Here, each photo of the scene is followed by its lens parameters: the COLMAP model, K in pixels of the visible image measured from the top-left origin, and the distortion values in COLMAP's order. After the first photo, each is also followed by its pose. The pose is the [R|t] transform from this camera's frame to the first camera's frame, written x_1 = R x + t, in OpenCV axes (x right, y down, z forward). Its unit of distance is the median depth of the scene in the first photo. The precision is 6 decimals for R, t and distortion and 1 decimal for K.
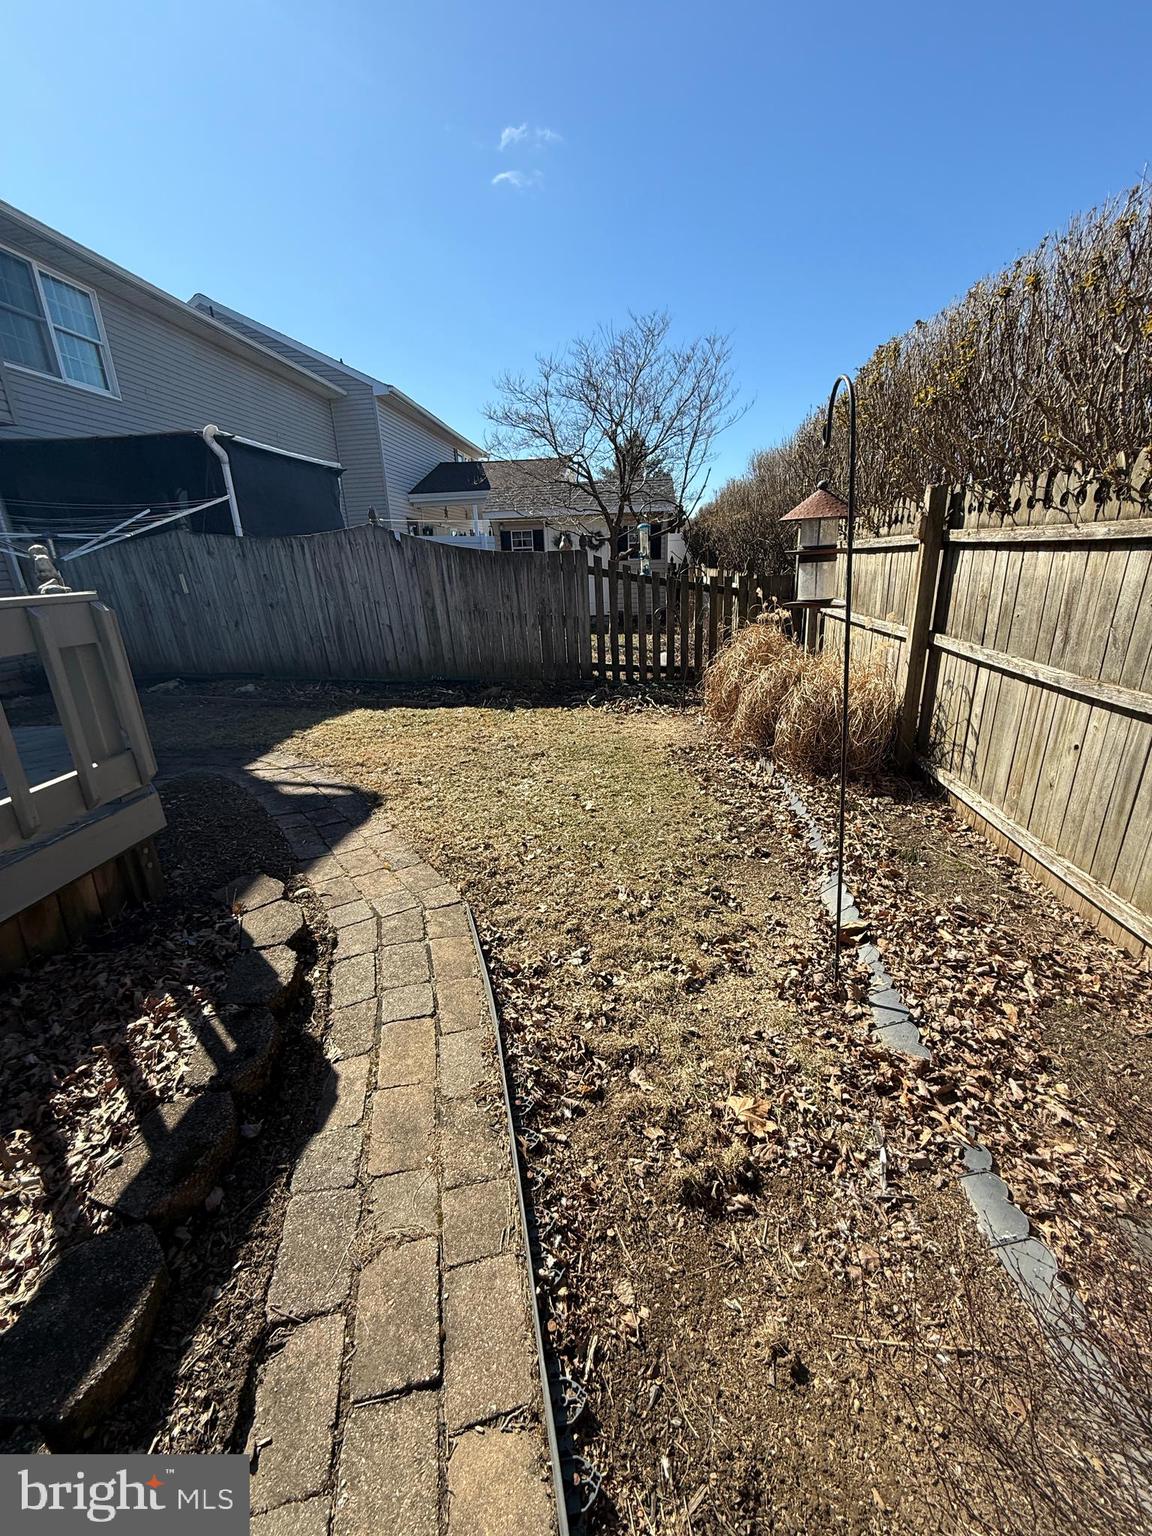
lens RADIAL K [[610.5, 0, 579.6], [0, 610.5, 763.4], [0, 0, 1]] dist [-0.001758, -0.000334]
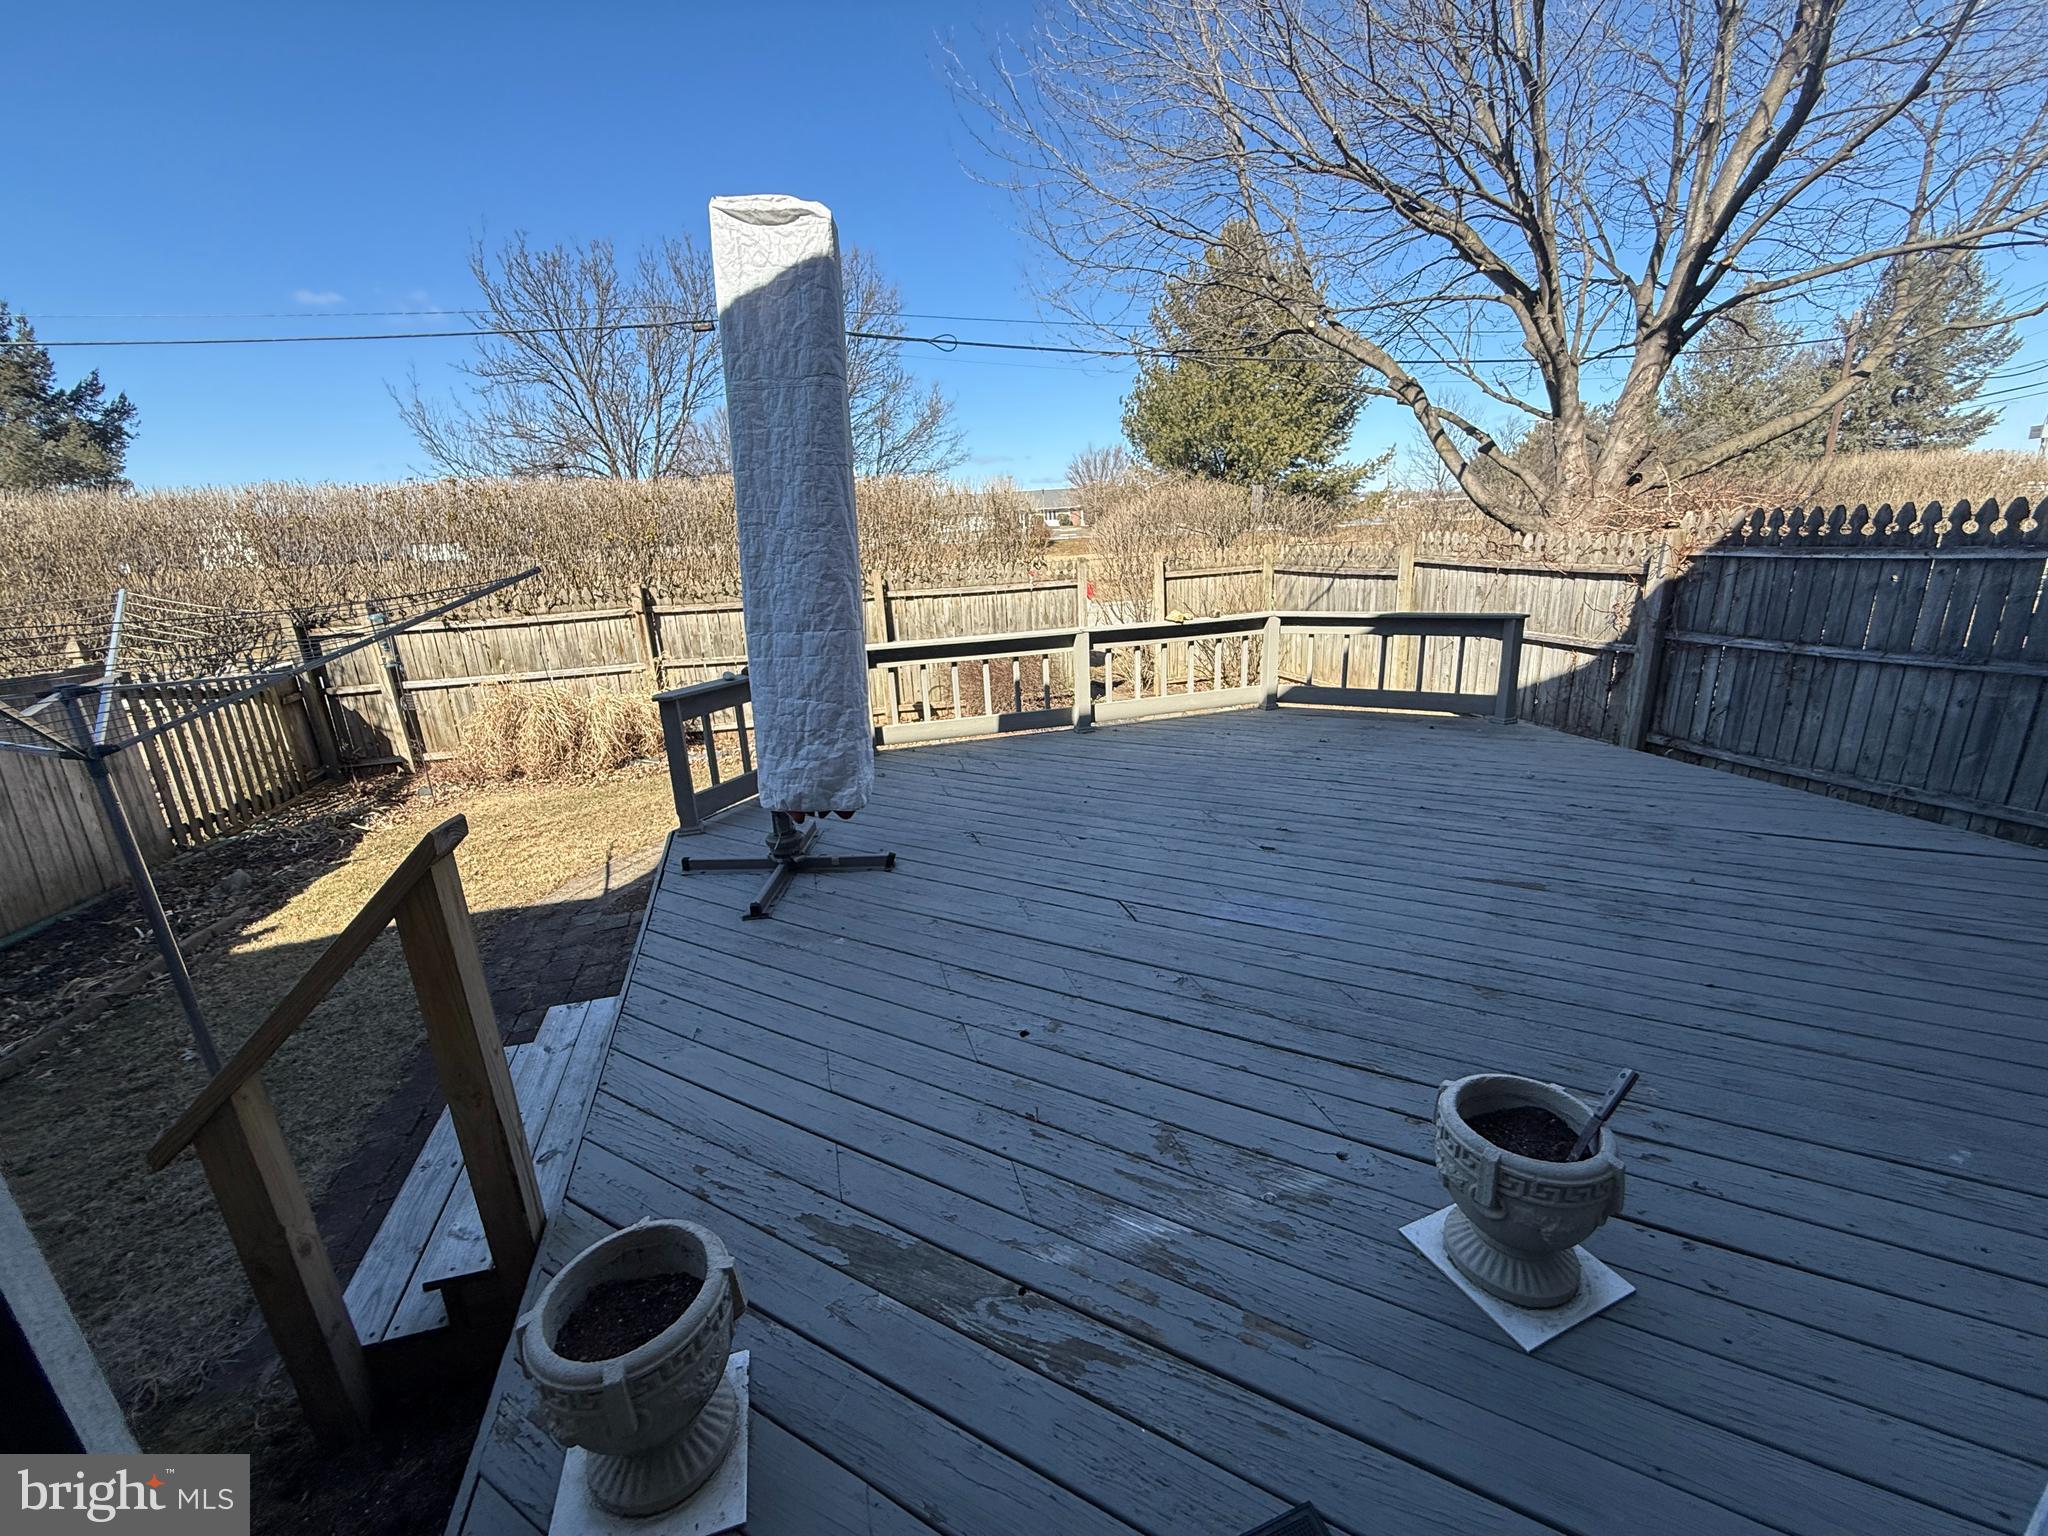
lens RADIAL K [[811.5, 0, 1018.6], [0, 811.5, 771.1], [0, 0, 1]] dist [-0.000070, -0.000019]
pose [[-0.363461, -0.208637, 0.907946, -1.411110], [0.354591, 0.870261, 0.341924, -0.257107], [-0.861488, 0.446225, -0.242325, 0.556527]]
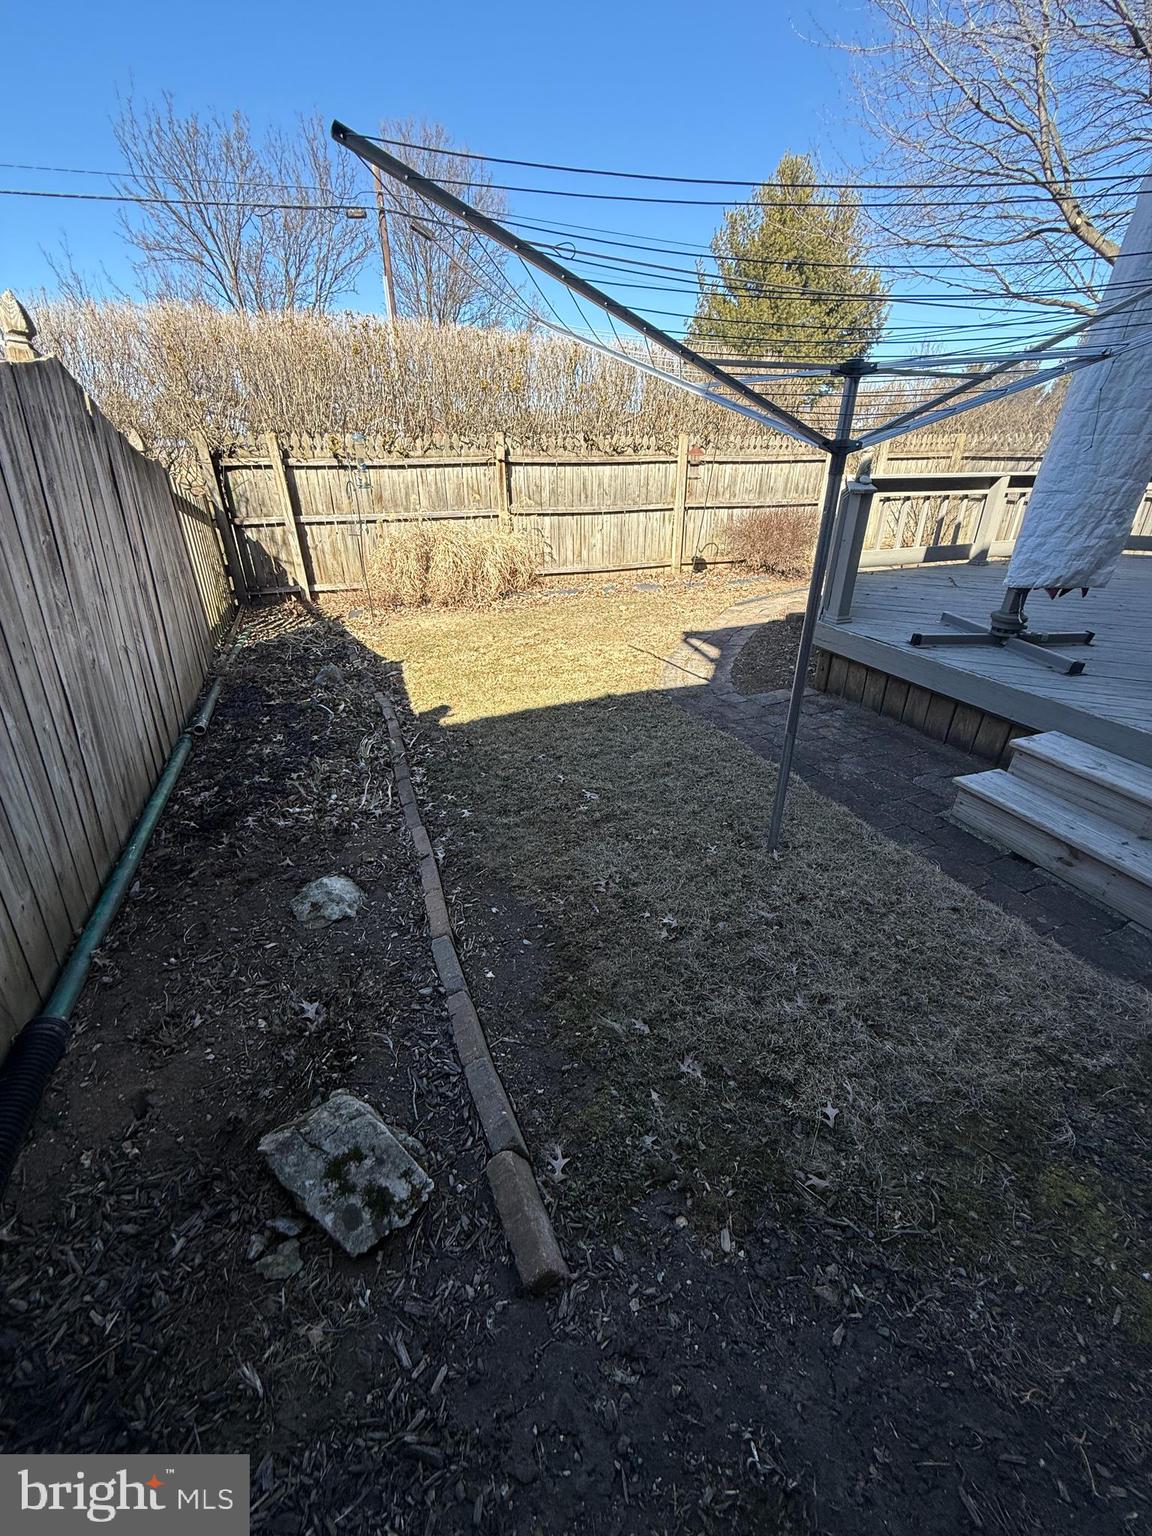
lens RADIAL K [[608.6, 0, 574.1], [0, 608.6, 763.8], [0, 0, 1]] dist [-0.000070, -0.000019]
pose [[-0.452775, -0.369838, 0.811304, -1.048128], [0.304833, 0.790879, 0.530649, -0.383045], [-0.837897, 0.487577, -0.245352, 1.199763]]
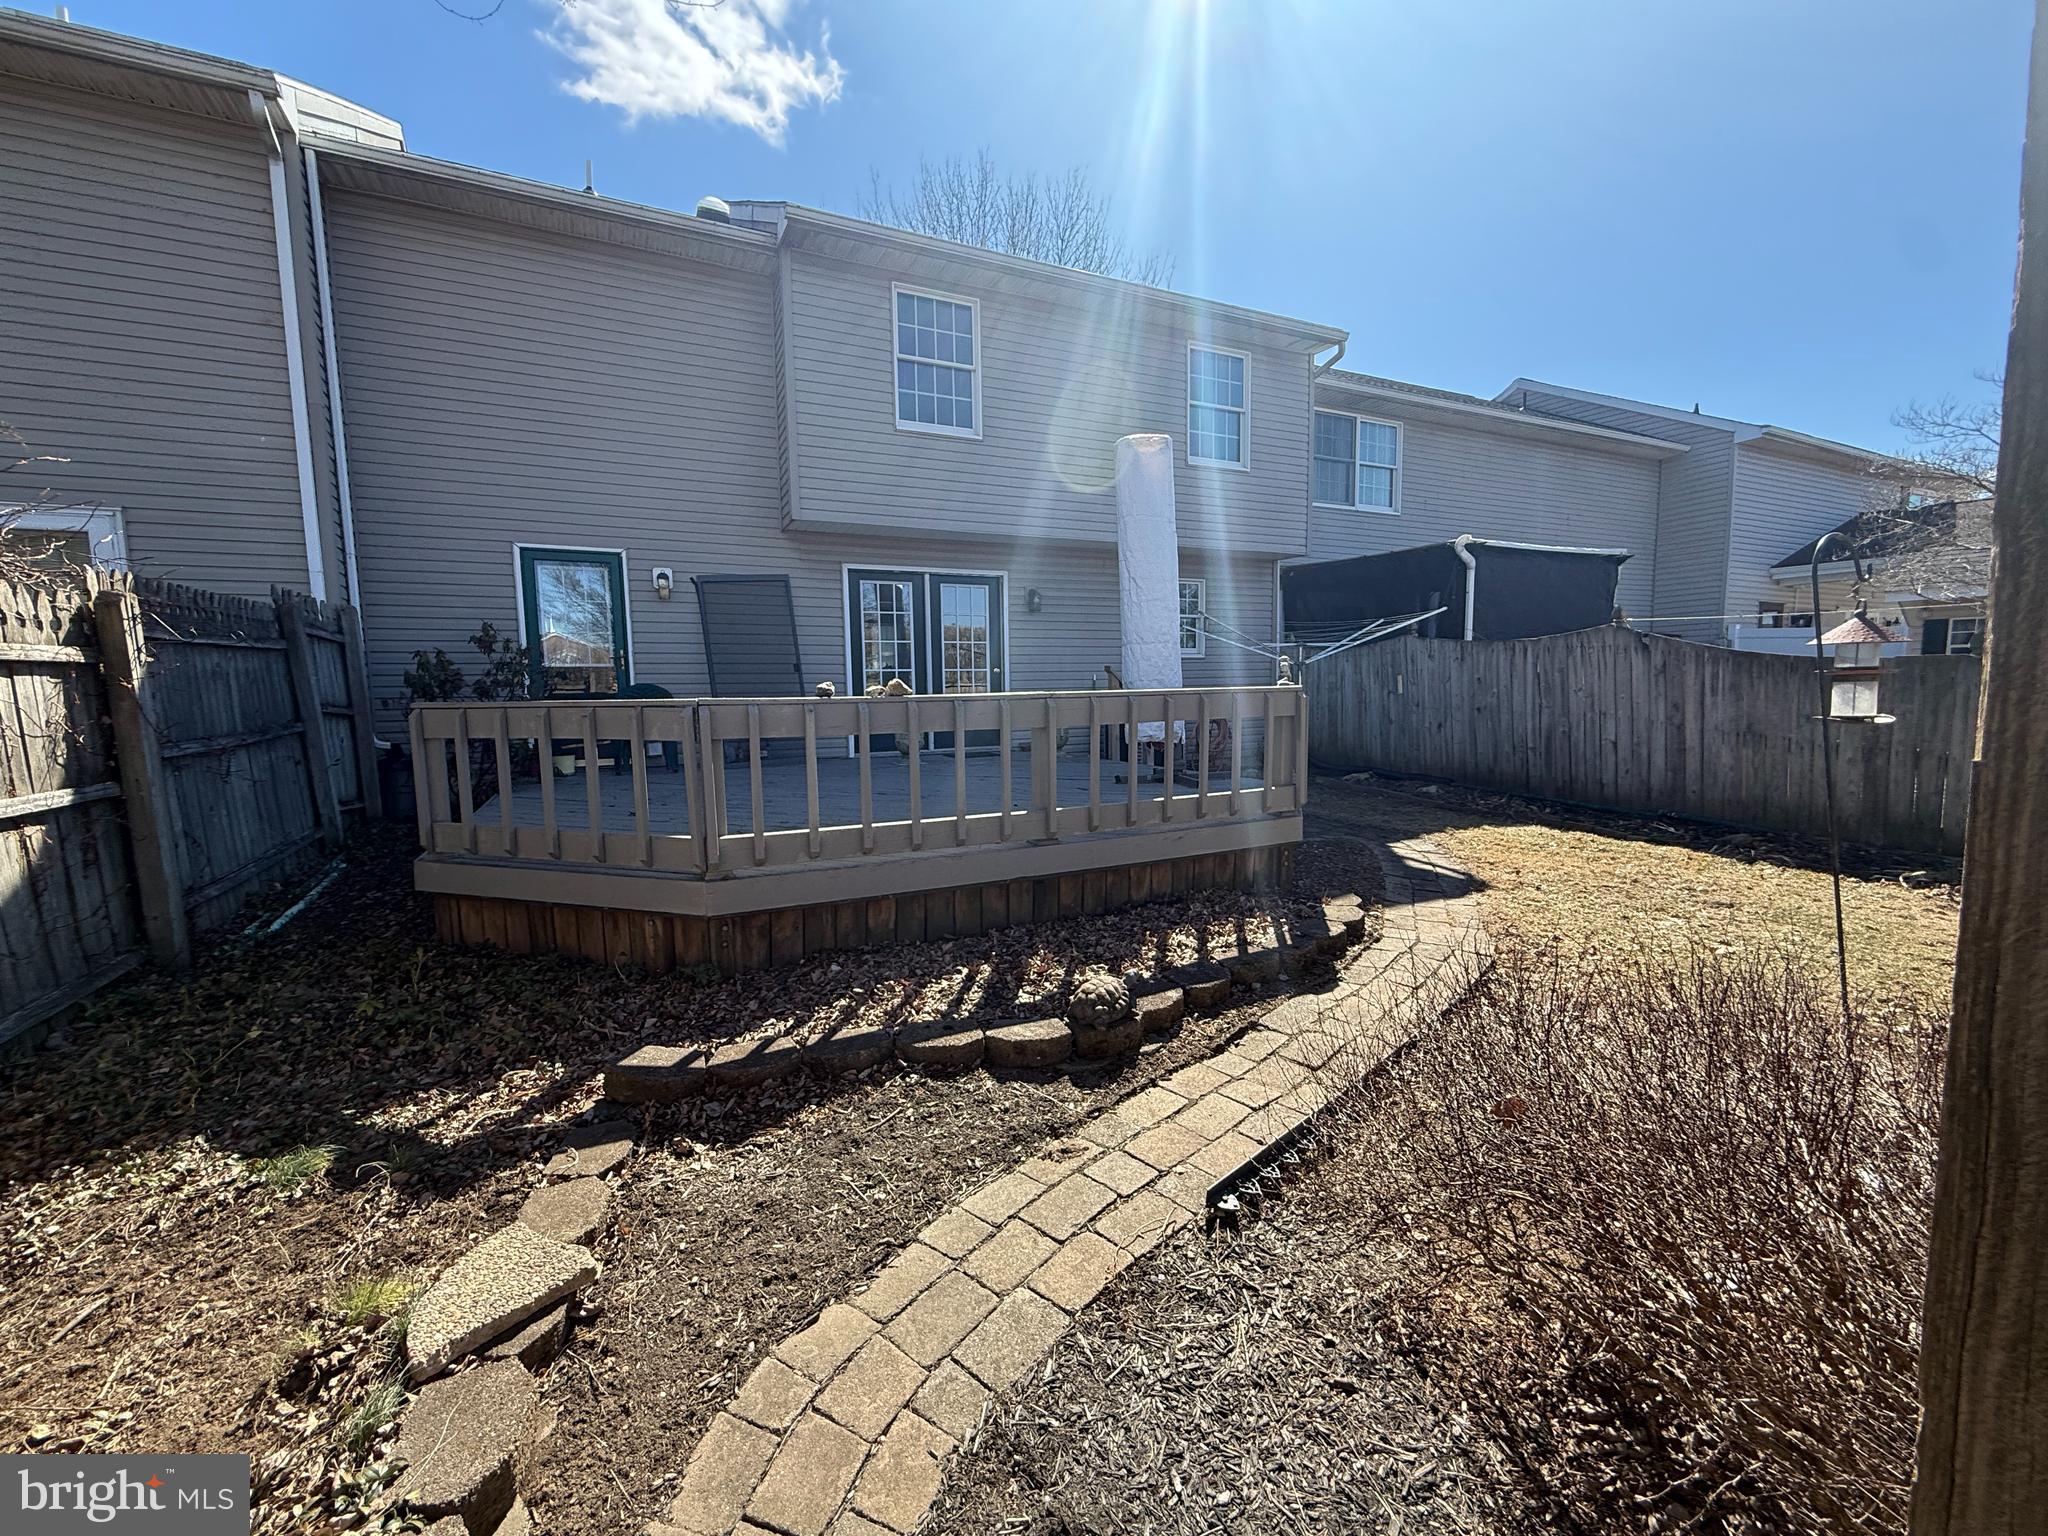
lens RADIAL K [[829.2, 0, 1022.0], [0, 829.2, 767.2], [0, 0, 1]] dist [-0.000441, 0.000687]
pose [[0.518433, 0.117958, -0.846943, 0.301643], [-0.276448, 0.960374, -0.035464, 0.089617], [0.809199, 0.252522, 0.530499, -0.304973]]
